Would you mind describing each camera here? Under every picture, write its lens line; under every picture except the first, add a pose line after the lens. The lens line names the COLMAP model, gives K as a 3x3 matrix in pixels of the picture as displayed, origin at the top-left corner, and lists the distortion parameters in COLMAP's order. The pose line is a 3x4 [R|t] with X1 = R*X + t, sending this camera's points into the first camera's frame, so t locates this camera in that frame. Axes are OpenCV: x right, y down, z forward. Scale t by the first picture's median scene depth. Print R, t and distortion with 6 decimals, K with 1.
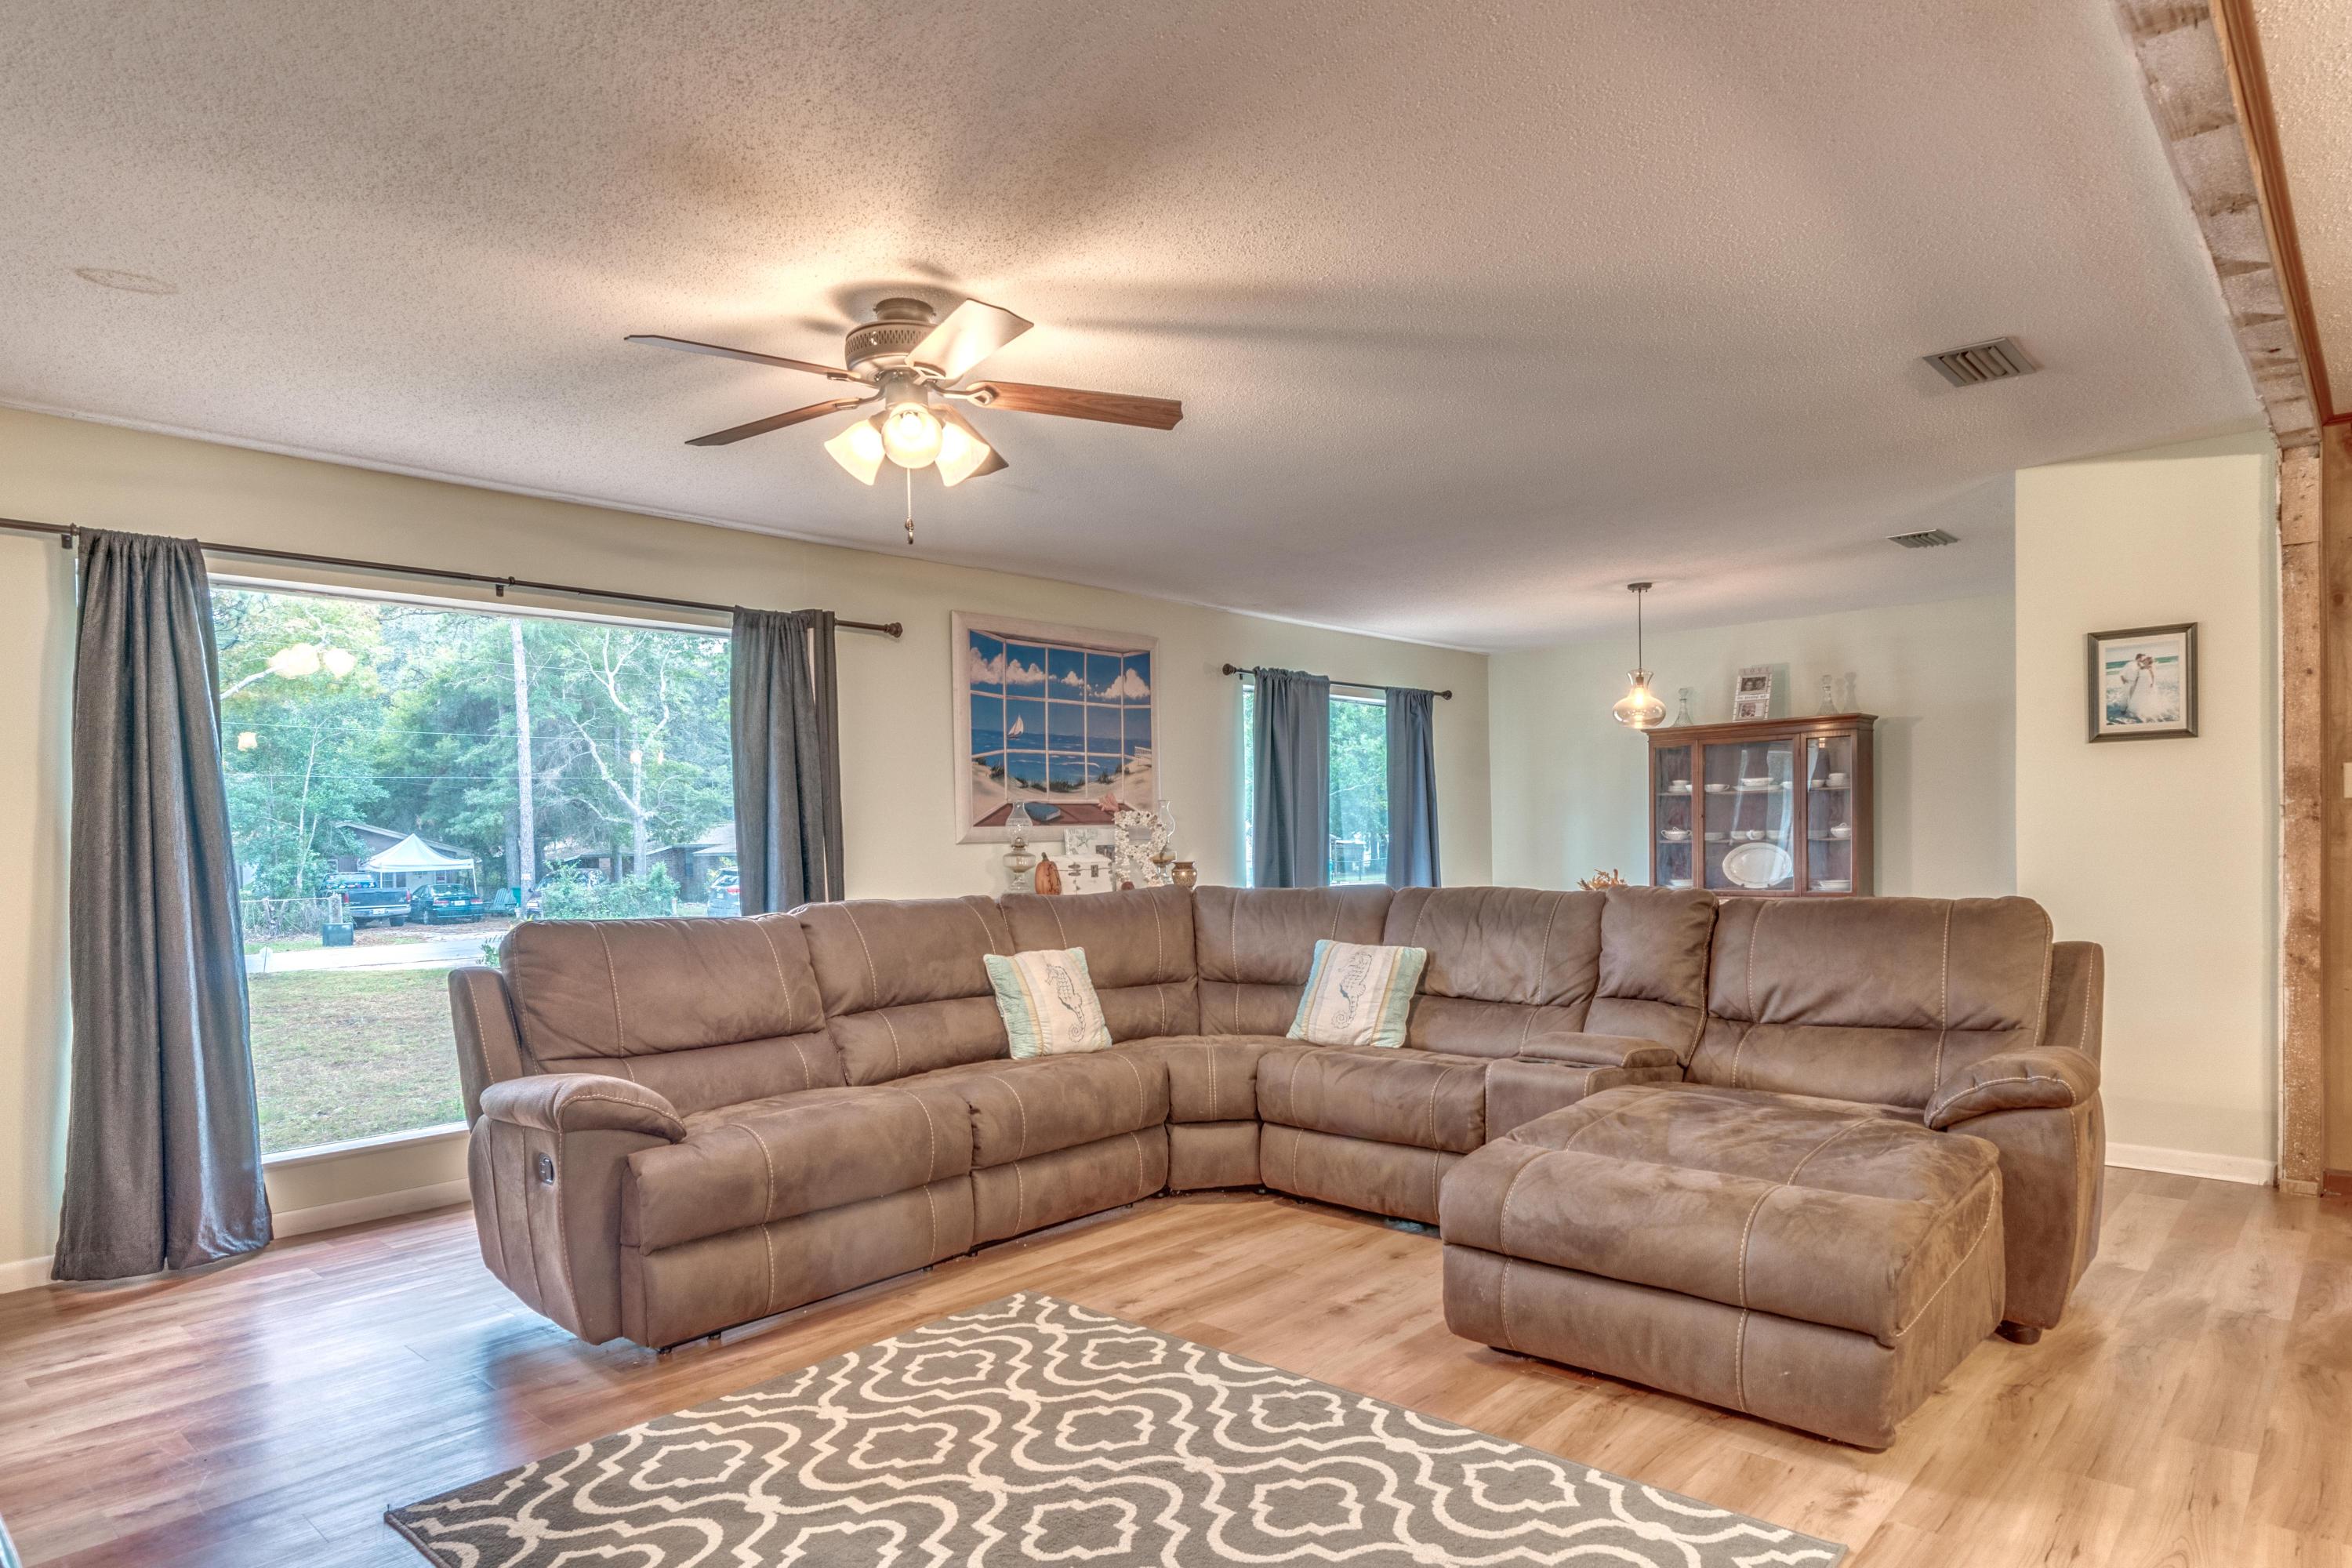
lens RADIAL K [[1351.7, 0, 1166.7], [0, 1351.7, 865.8], [0, 0, 1]] dist [-0.001590, 0.000023]
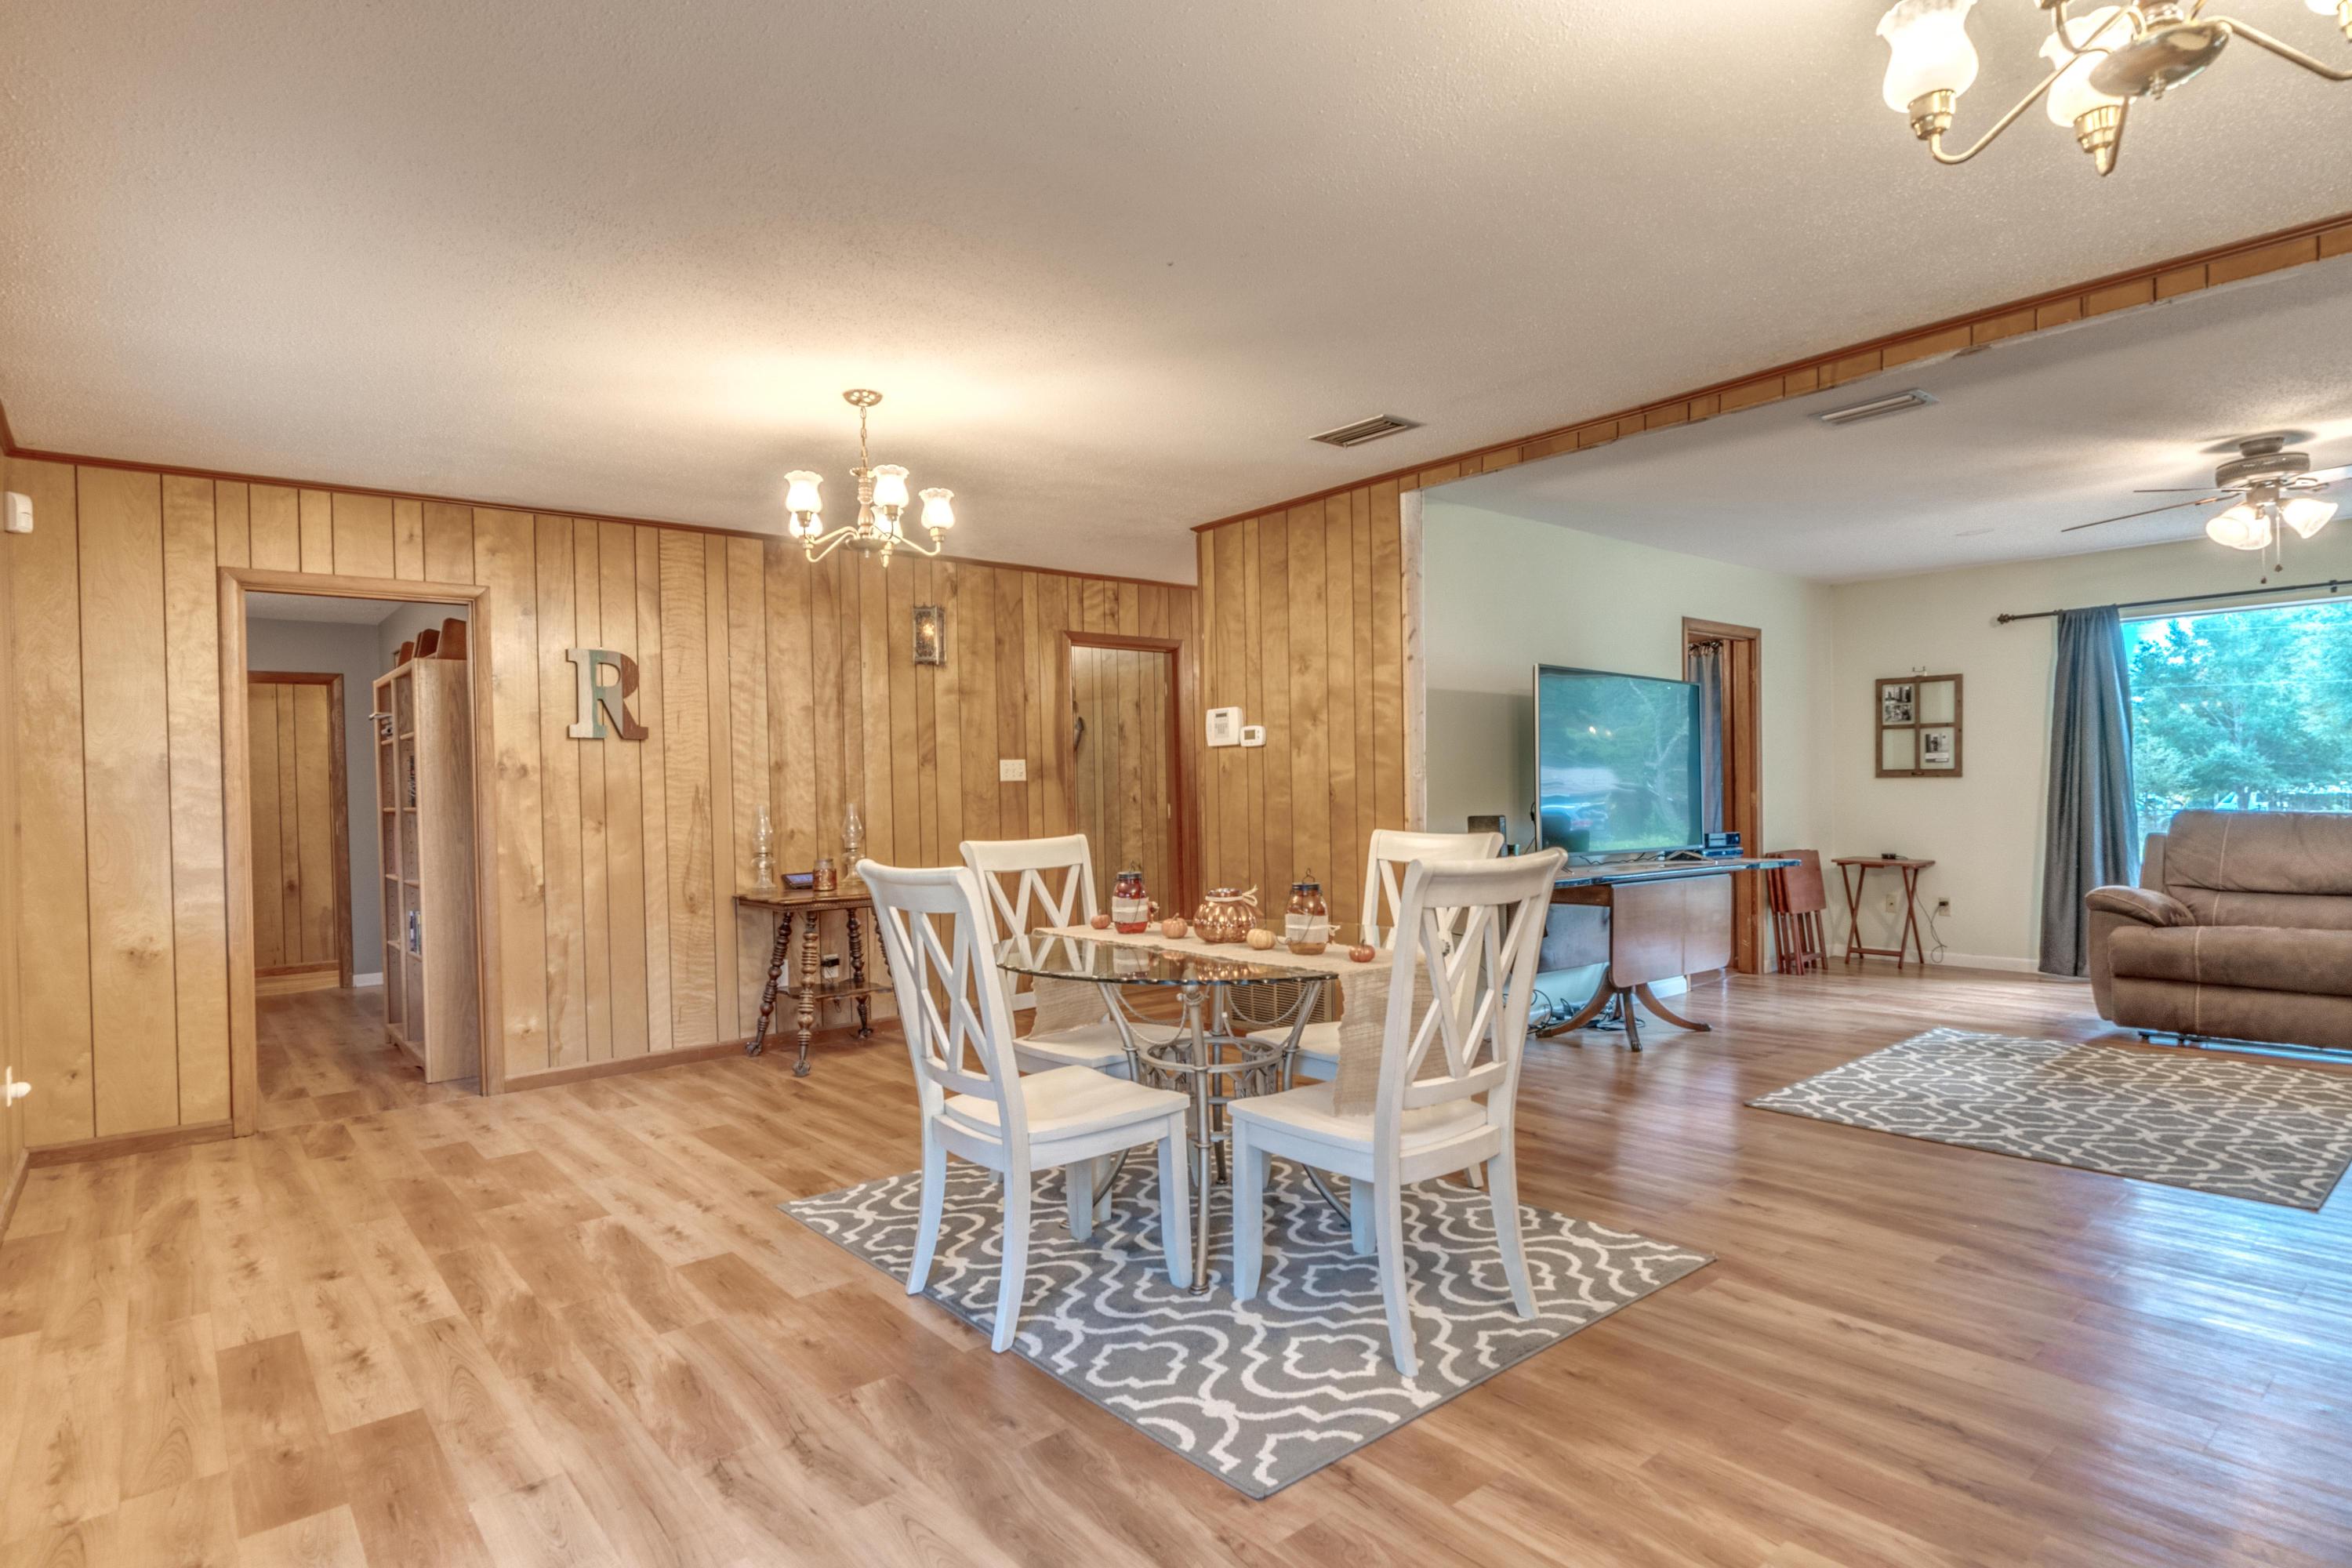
lens RADIAL K [[1221.5, 0, 1171.0], [0, 1221.5, 802.0], [0, 0, 1]] dist [-0.000994, -0.001101]
pose [[-0.127377, 0.029926, -0.991403, 1.020845], [0.001771, 0.999550, 0.029944, -0.014067], [0.991853, 0.002058, -0.127372, -0.086907]]
